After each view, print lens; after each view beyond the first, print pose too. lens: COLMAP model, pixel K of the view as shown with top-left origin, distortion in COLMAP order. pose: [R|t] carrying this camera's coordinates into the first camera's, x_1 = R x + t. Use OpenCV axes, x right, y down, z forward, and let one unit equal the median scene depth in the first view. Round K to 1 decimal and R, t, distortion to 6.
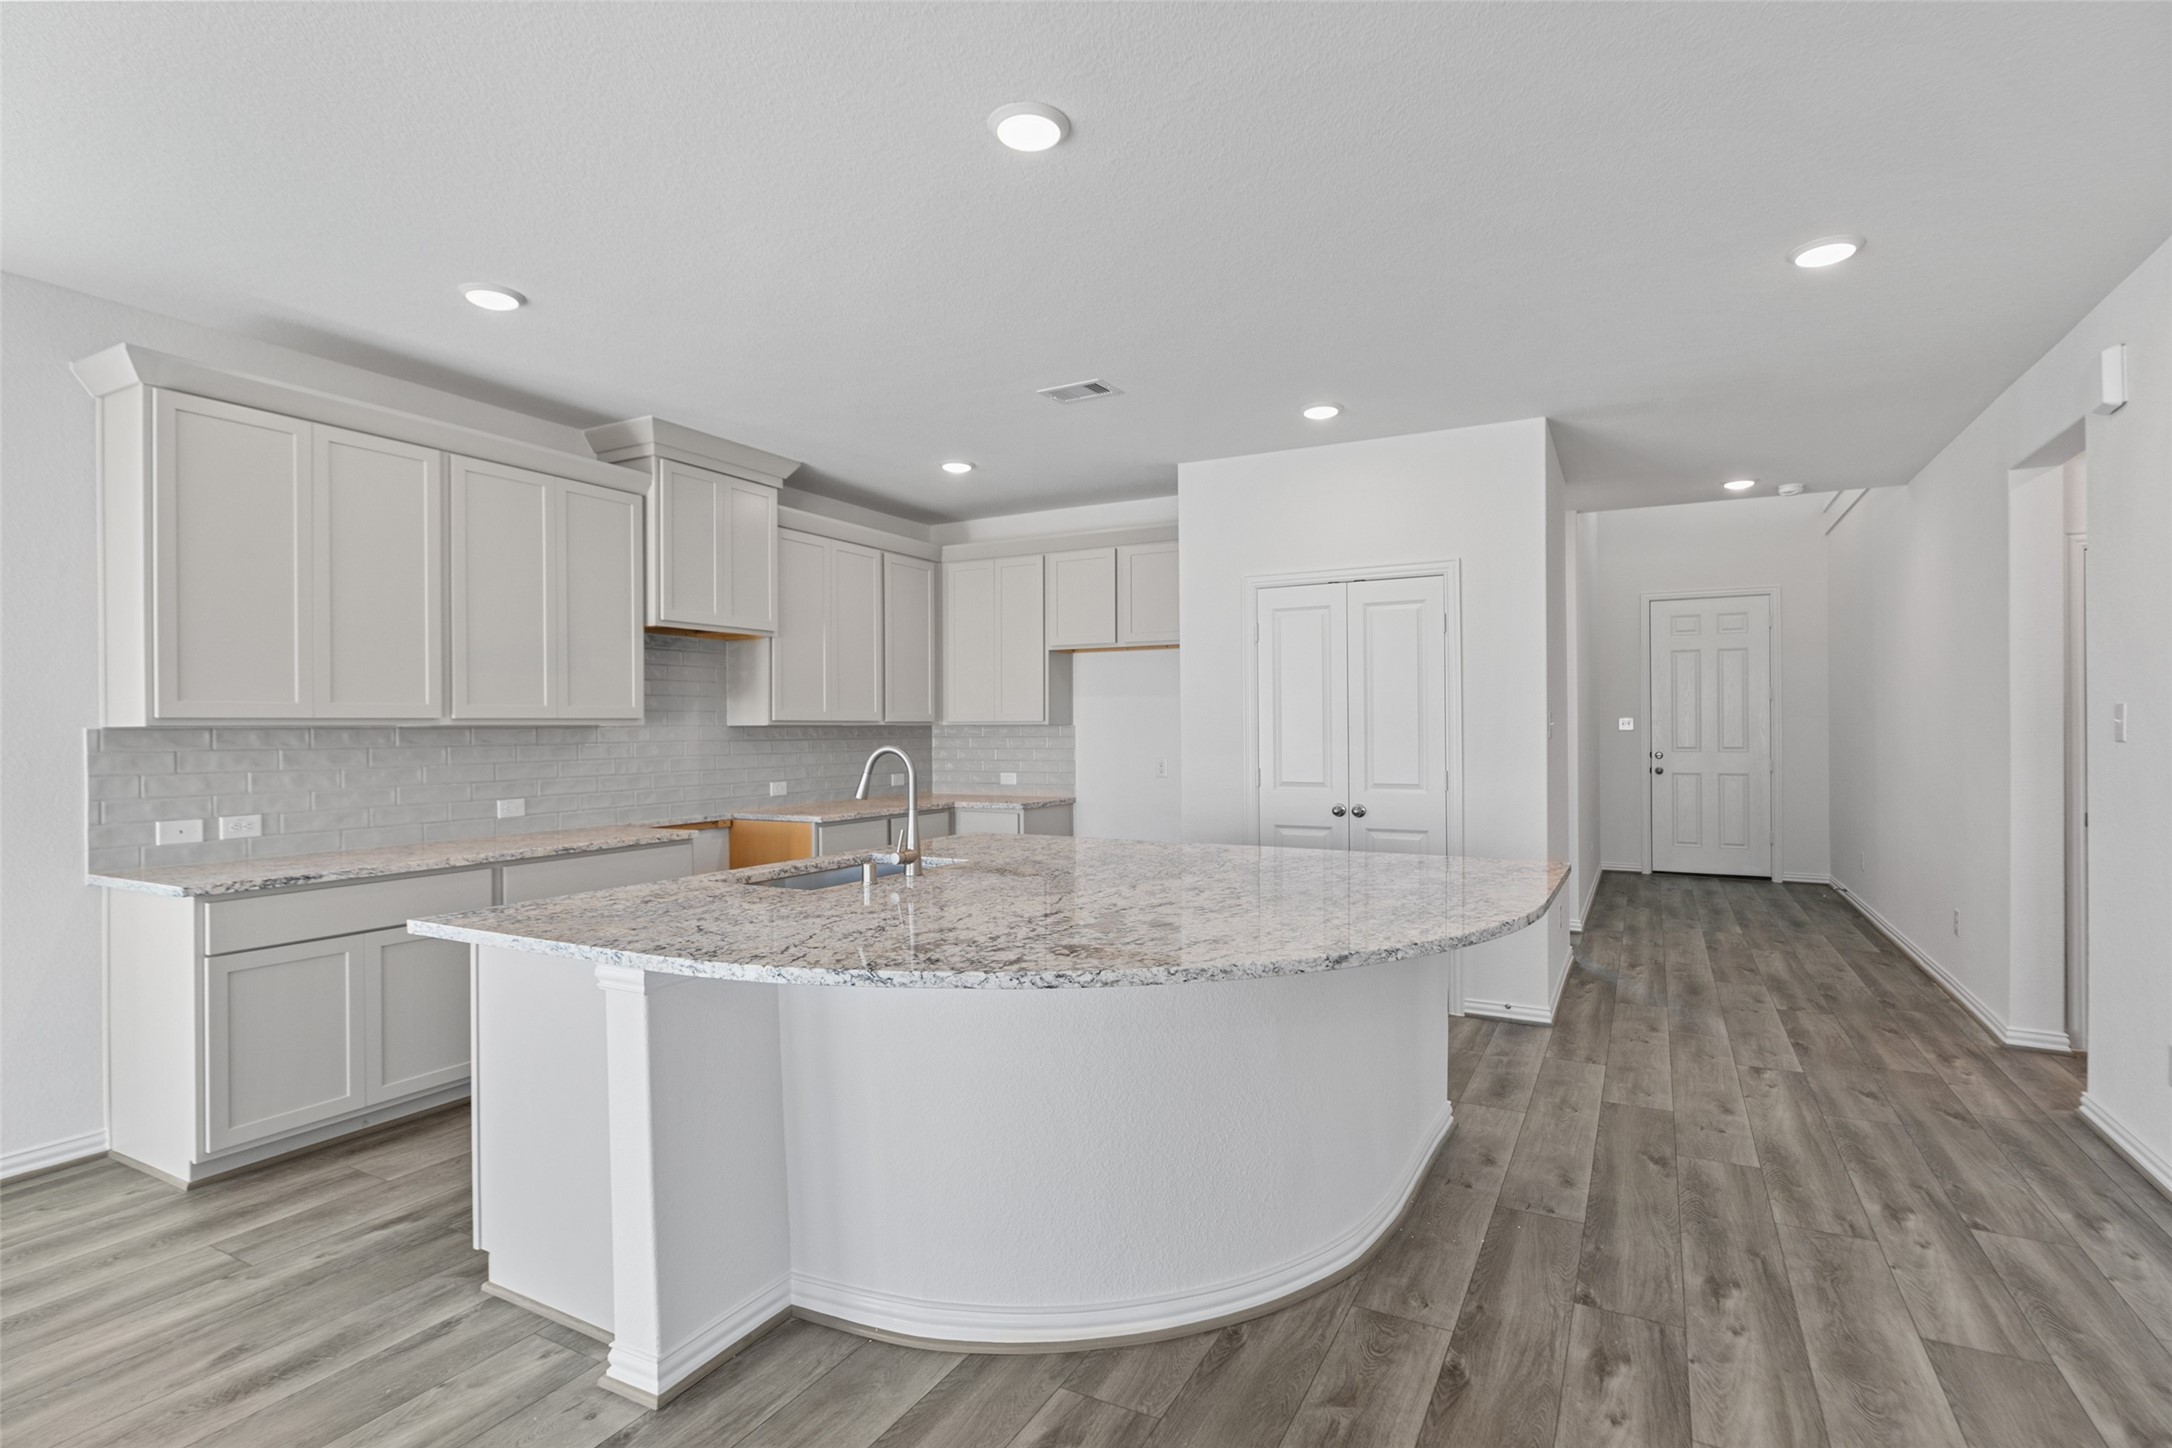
lens RADIAL K [[1050.2, 0, 1081.4], [0, 1050.2, 727.9], [0, 0, 1]] dist [-0.001821, -0.000307]
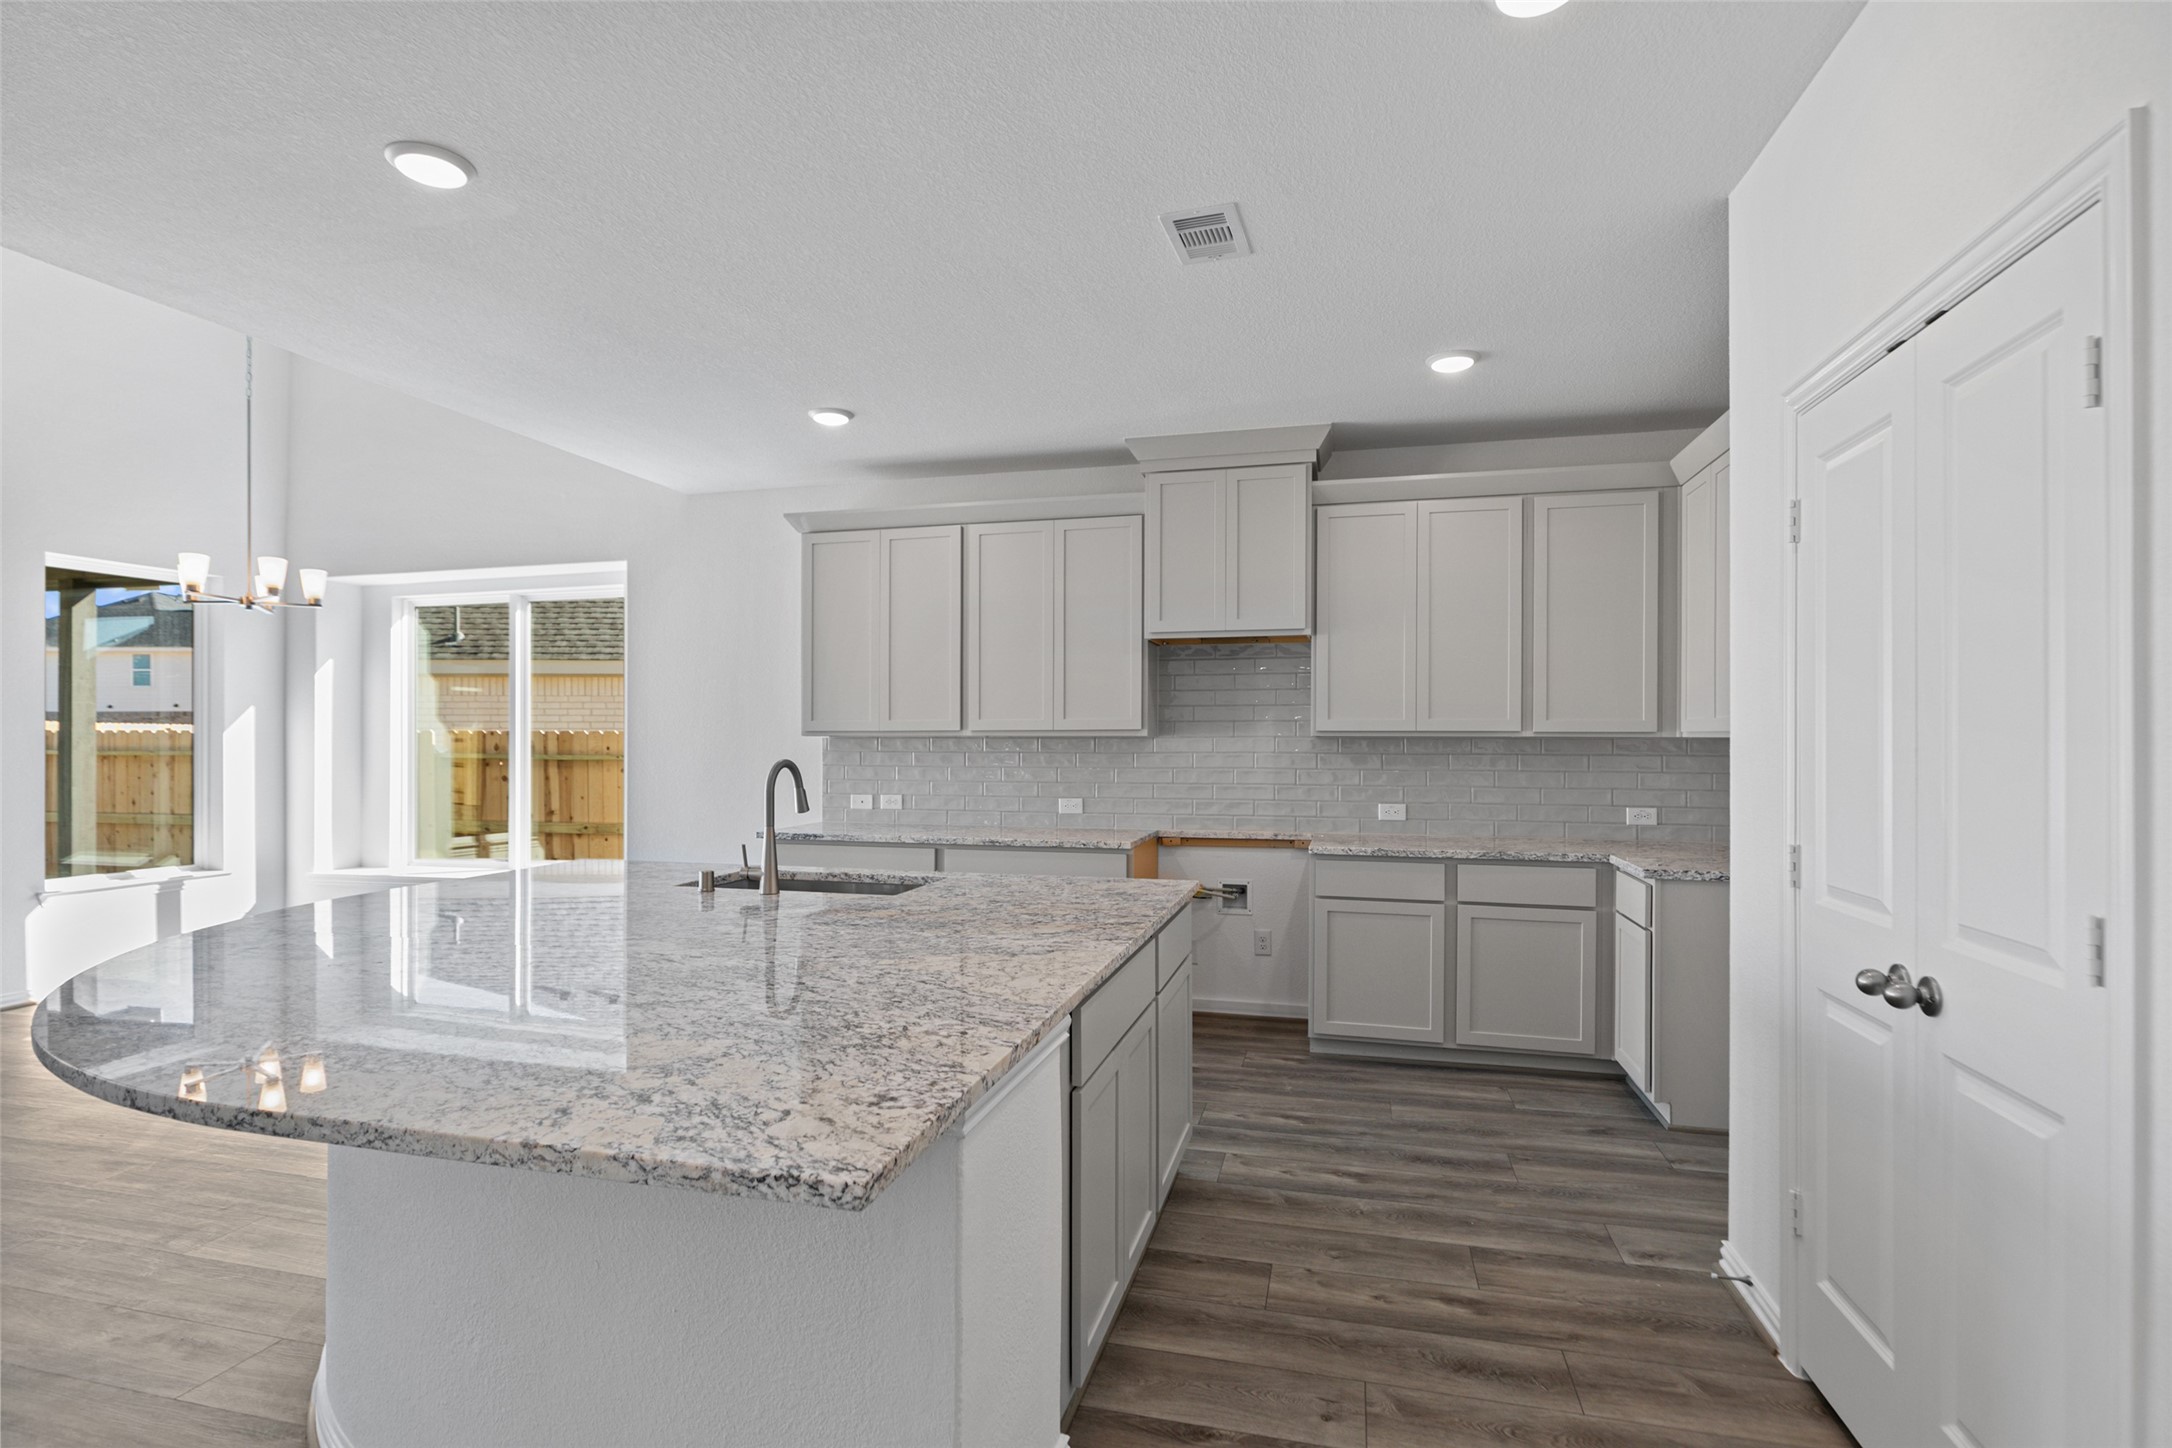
lens RADIAL K [[1027.9, 0, 1087.0], [0, 1027.9, 734.8], [0, 0, 1]] dist [-0.000563, -0.000139]
pose [[0.247146, 0.003497, -0.968972, 0.715091], [-0.002685, 0.999992, 0.002925, -0.008441], [0.968974, 0.001879, 0.247154, 0.900380]]
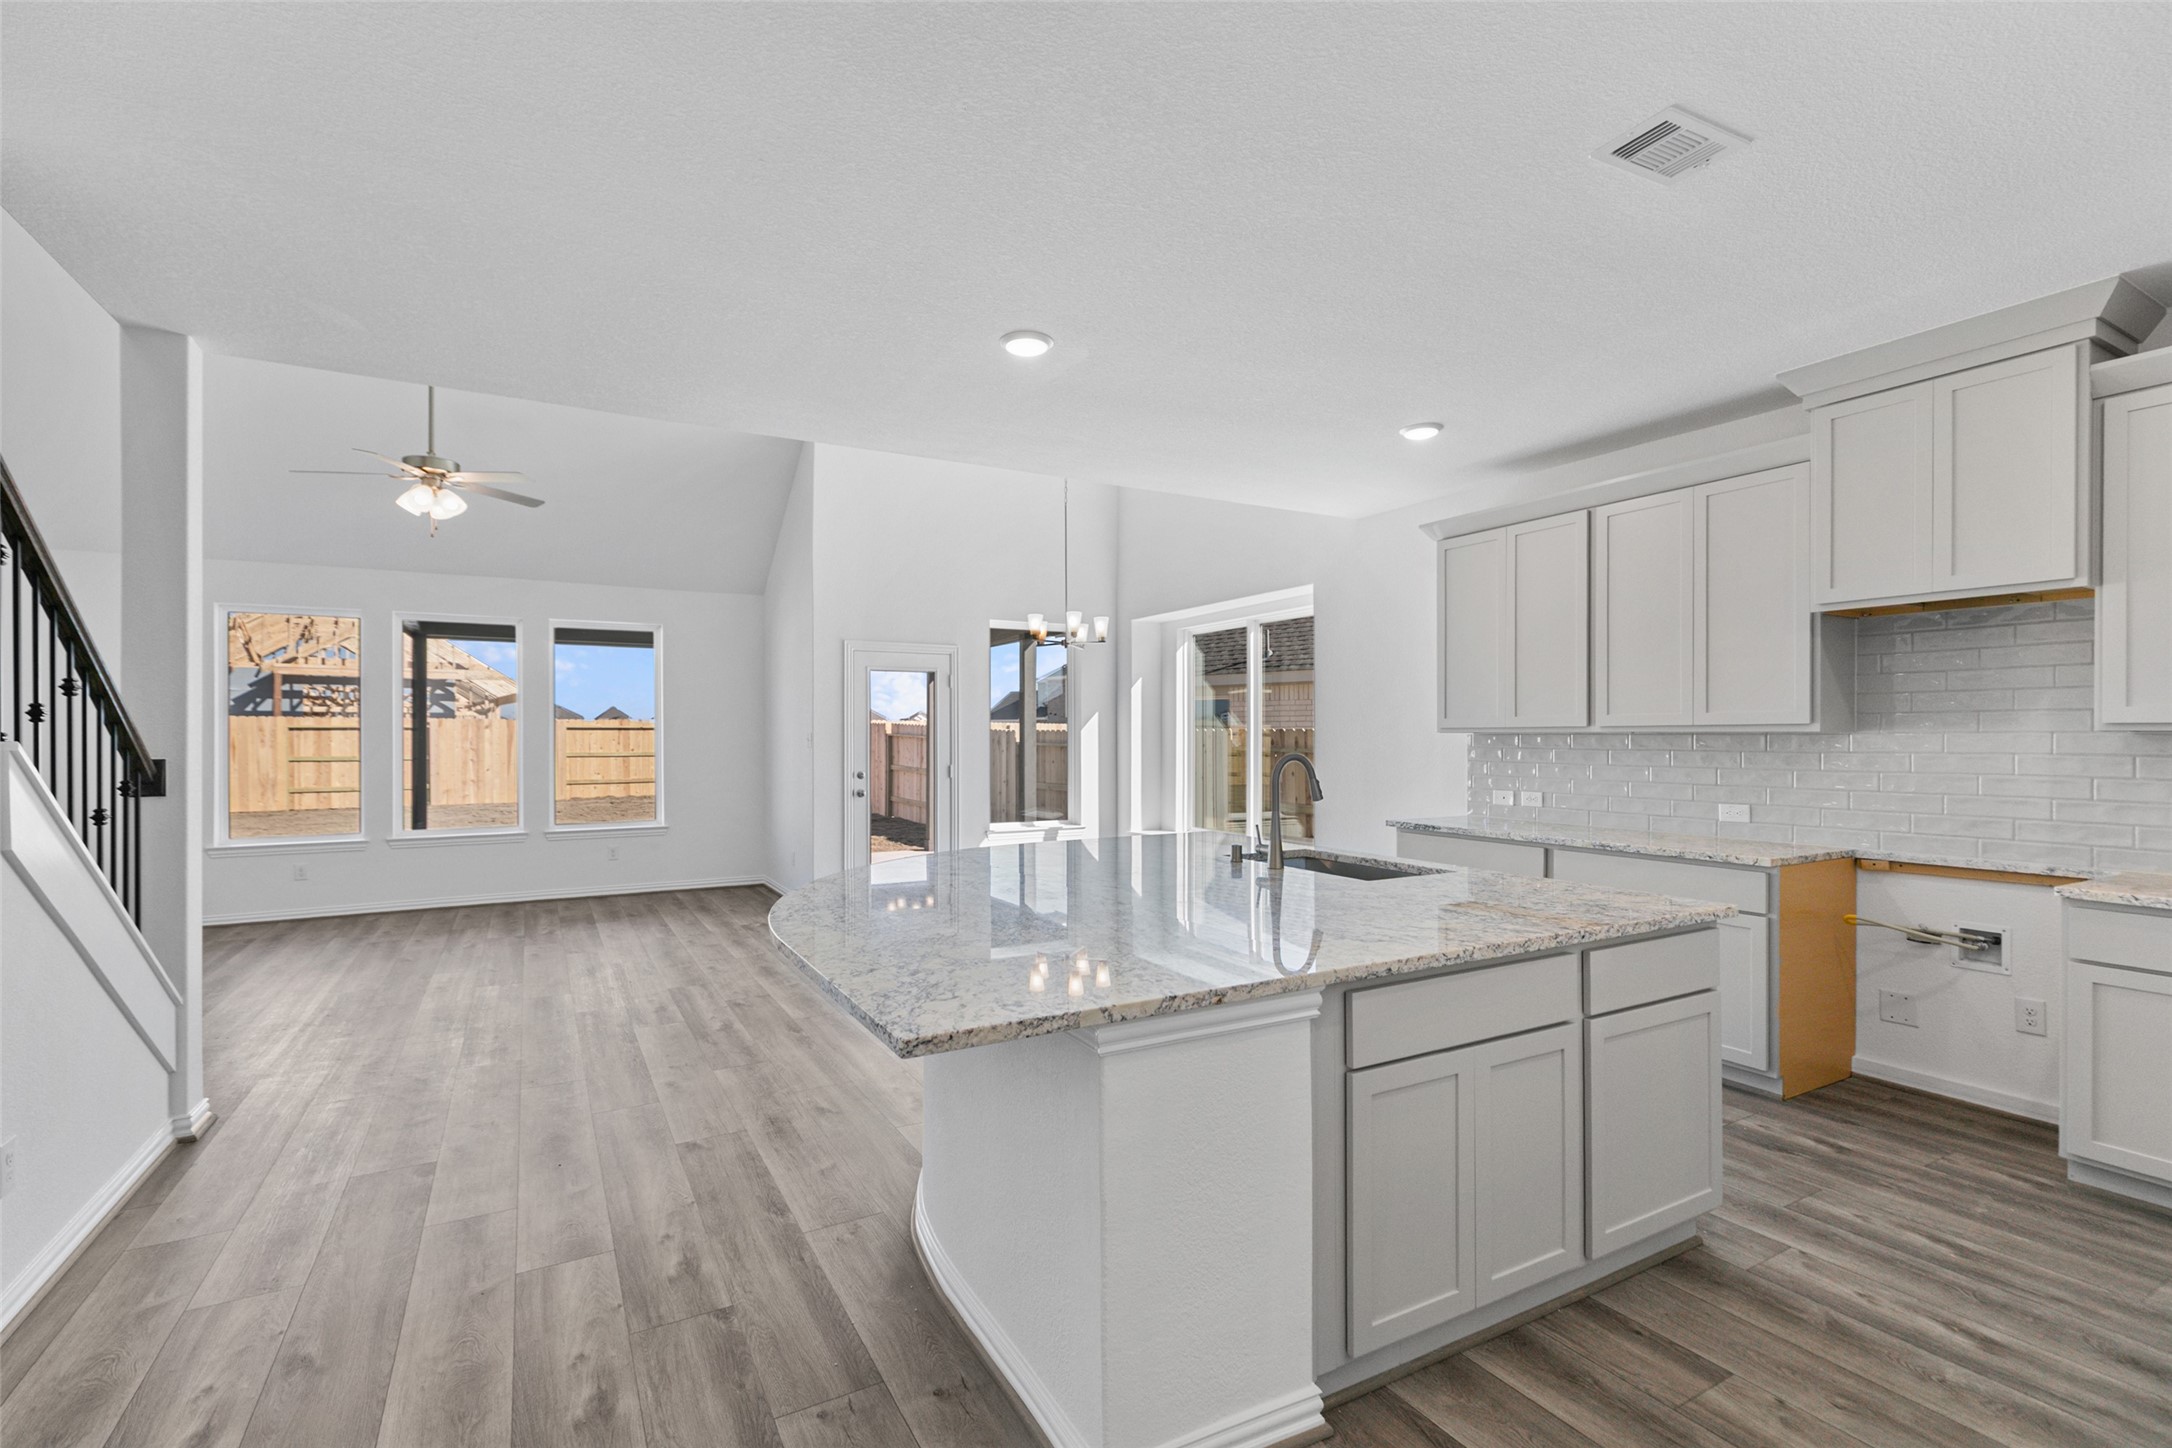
lens RADIAL K [[972.2, 0, 1088.1], [0, 972.2, 734.0], [0, 0, 1]] dist [0.000789, -0.000143]
pose [[-0.523493, 0.006318, -0.852007, 0.720378], [0.004389, 0.999979, 0.004719, -0.008886], [0.852019, -0.001269, -0.523510, 1.181515]]
